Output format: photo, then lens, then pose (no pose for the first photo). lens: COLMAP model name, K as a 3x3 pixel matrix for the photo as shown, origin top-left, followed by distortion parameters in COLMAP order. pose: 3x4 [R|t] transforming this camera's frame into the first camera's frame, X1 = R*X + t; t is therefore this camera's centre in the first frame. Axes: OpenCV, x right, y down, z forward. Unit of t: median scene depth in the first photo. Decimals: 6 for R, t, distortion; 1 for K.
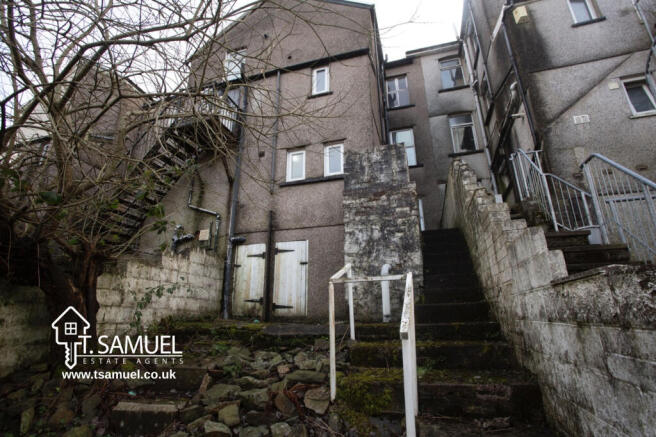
lens RADIAL K [[318.4, 0, 325.6], [0, 318.4, 217.5], [0, 0, 1]] dist [-0.073968, 0.030398]
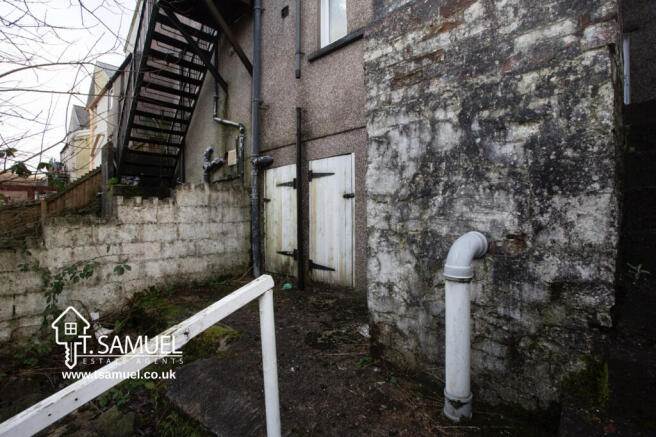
lens RADIAL K [[318.4, 0, 325.6], [0, 318.4, 217.5], [0, 0, 1]] dist [-0.073968, 0.030398]
pose [[0.893377, -0.003007, -0.449299, 0.150929], [0.142748, 0.950068, 0.277477, 0.018847], [0.426030, -0.312028, 0.849198, 0.506397]]
